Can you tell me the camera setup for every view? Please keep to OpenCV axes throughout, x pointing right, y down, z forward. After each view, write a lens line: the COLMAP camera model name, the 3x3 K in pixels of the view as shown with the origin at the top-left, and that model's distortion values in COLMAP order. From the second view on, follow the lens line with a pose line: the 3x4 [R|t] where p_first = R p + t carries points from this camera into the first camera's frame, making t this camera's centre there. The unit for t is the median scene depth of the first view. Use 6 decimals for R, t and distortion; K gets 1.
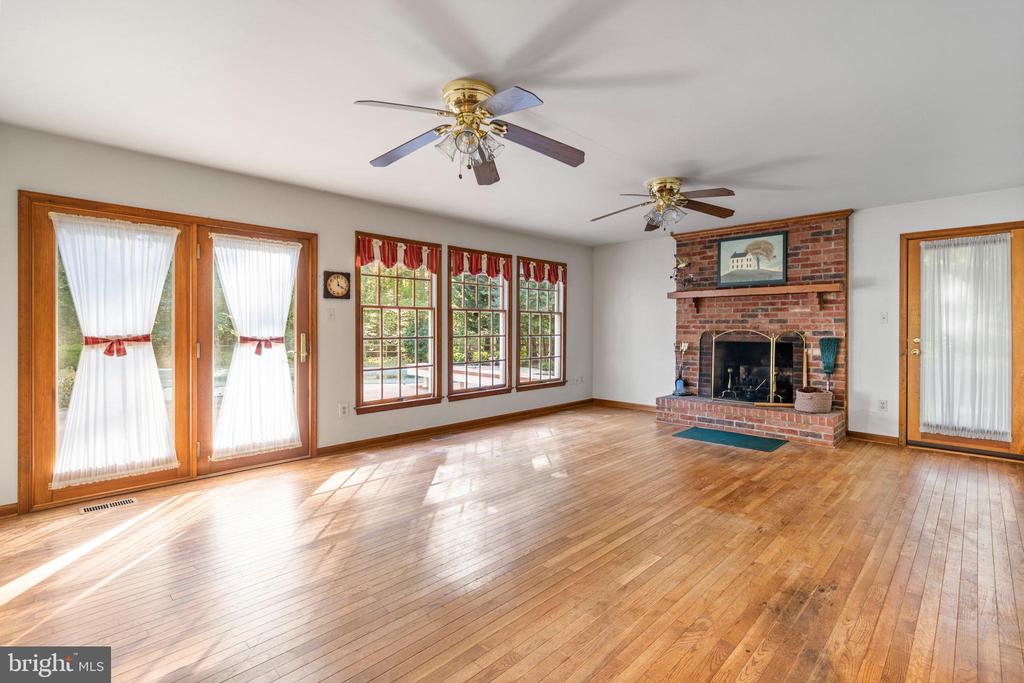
lens RADIAL K [[467.0, 0, 518.3], [0, 467.0, 332.4], [0, 0, 1]] dist [-0.000246, 0.001125]
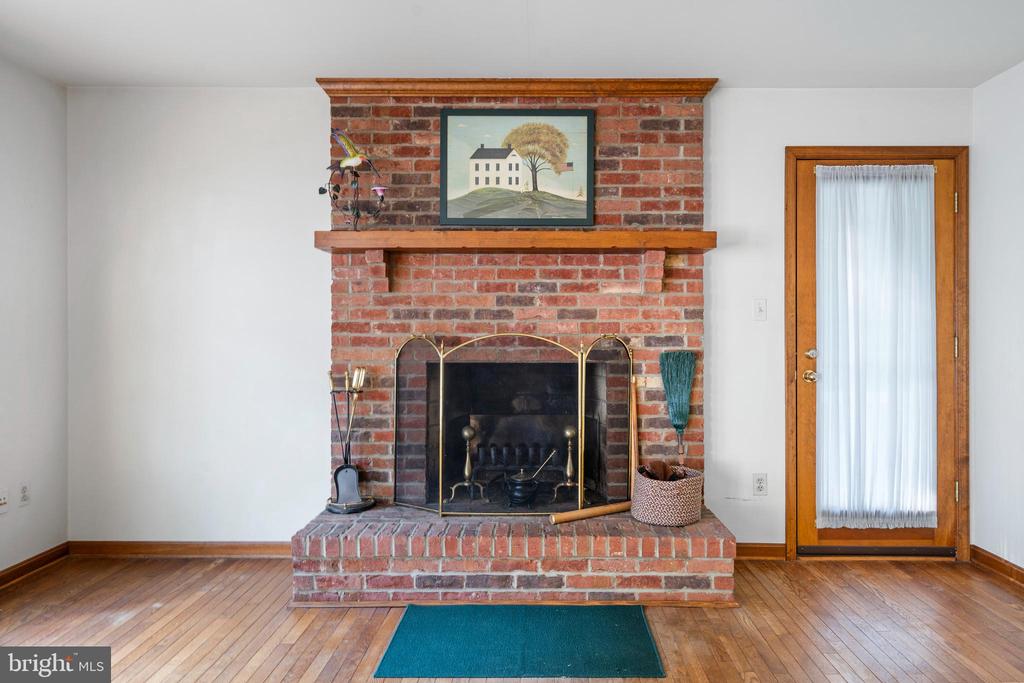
lens RADIAL K [[653.4, 0, 538.8], [0, 653.4, 344.7], [0, 0, 1]] dist [0.000580, 0.004543]
pose [[0.721516, -0.007377, 0.692359, 0.111802], [0.006338, 0.999972, 0.004050, 0.001724], [-0.692369, 0.001466, 0.721542, 0.603989]]
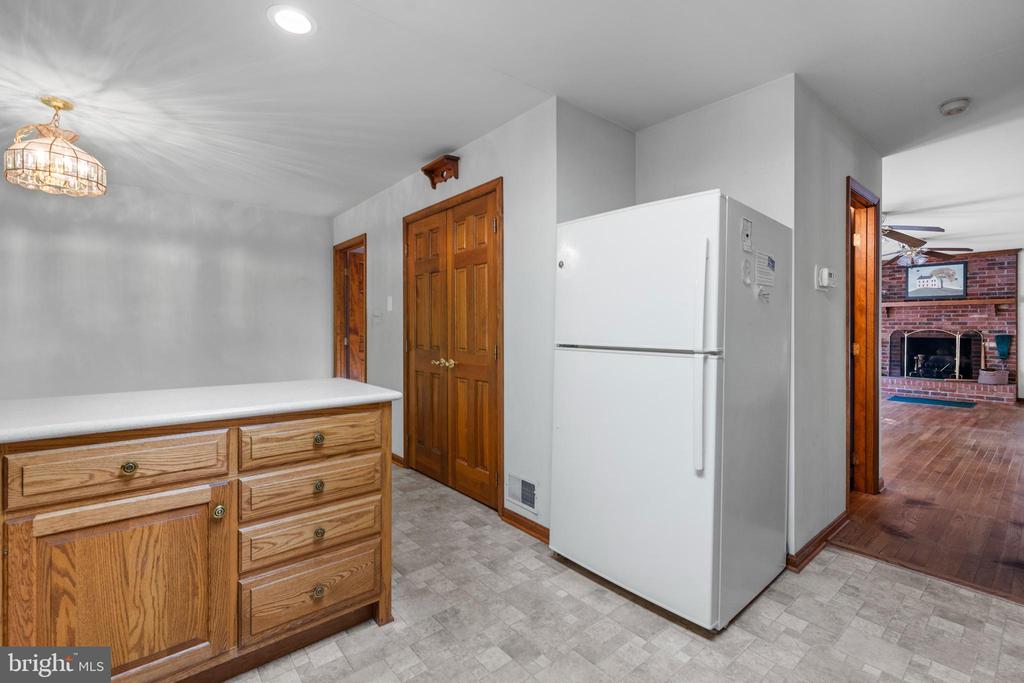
lens RADIAL K [[467.0, 0, 504.4], [0, 467.0, 328.7], [0, 0, 1]] dist [-0.000246, 0.001125]
pose [[0.994920, -0.001704, -0.100659, -0.727163], [0.001210, 0.999987, -0.004974, -0.002448], [0.100666, 0.004827, 0.994909, -0.606894]]
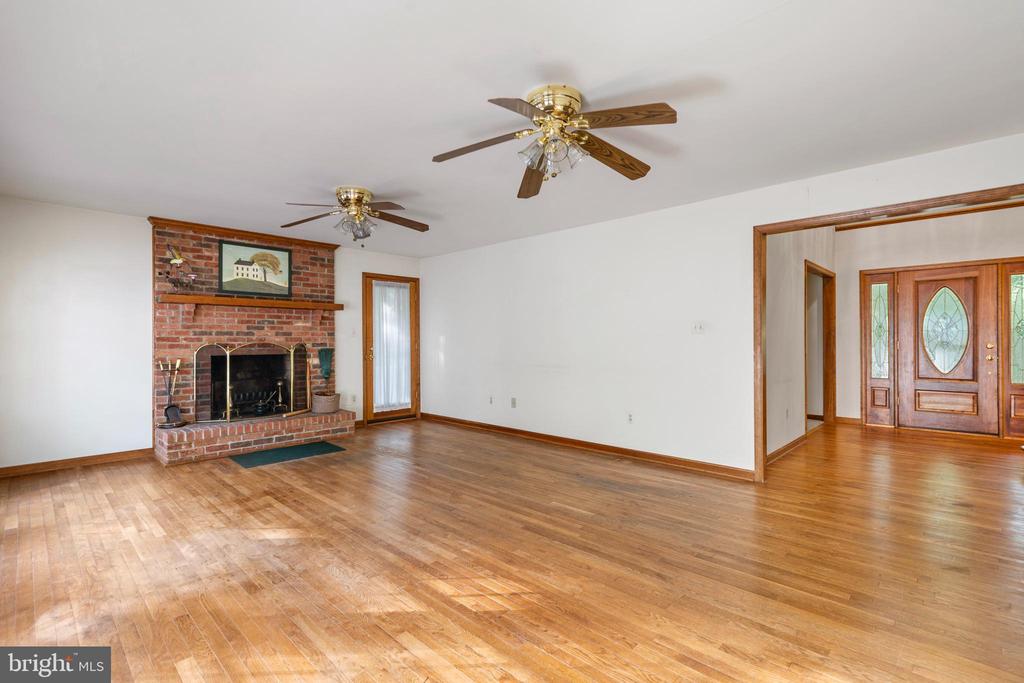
lens RADIAL K [[467.0, 0, 509.6], [0, 467.0, 337.1], [0, 0, 1]] dist [-0.000246, 0.001125]
pose [[0.004779, 0.005947, 0.999971, -0.501960], [0.011575, 0.999915, -0.006002, -0.004889], [-0.999922, 0.011603, 0.004710, 0.505886]]
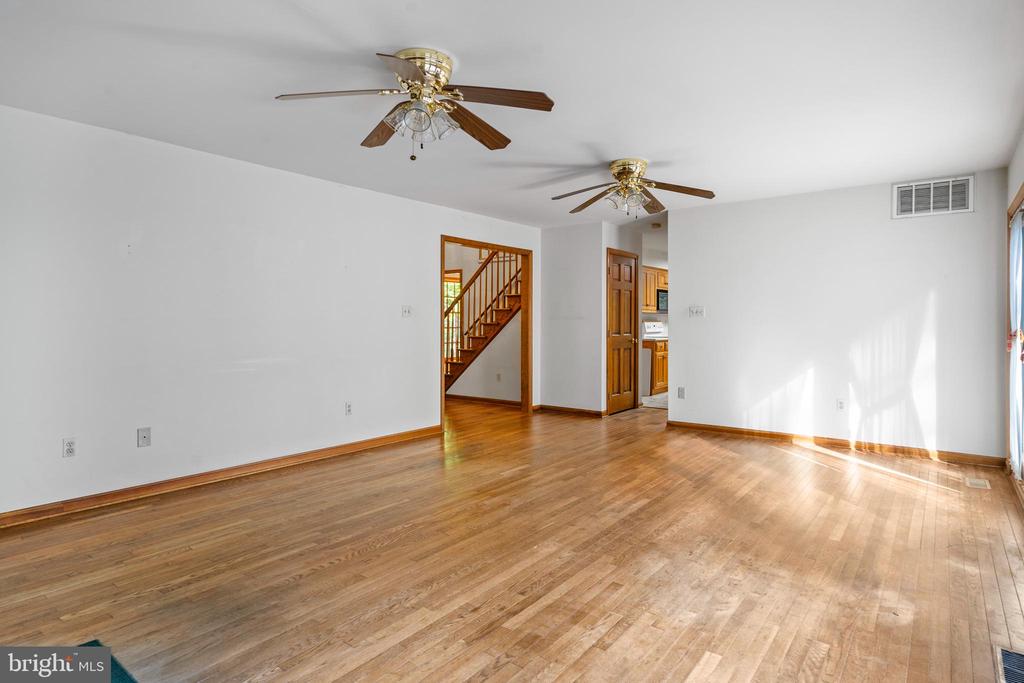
lens RADIAL K [[558.4, 0, 512.9], [0, 558.4, 332.7], [0, 0, 1]] dist [0.014500, 0.001667]
pose [[-0.994683, -0.002524, -0.102950, 0.205371], [-0.005171, 0.999663, 0.025452, -0.011073], [0.102851, 0.025849, -0.994361, 1.265375]]
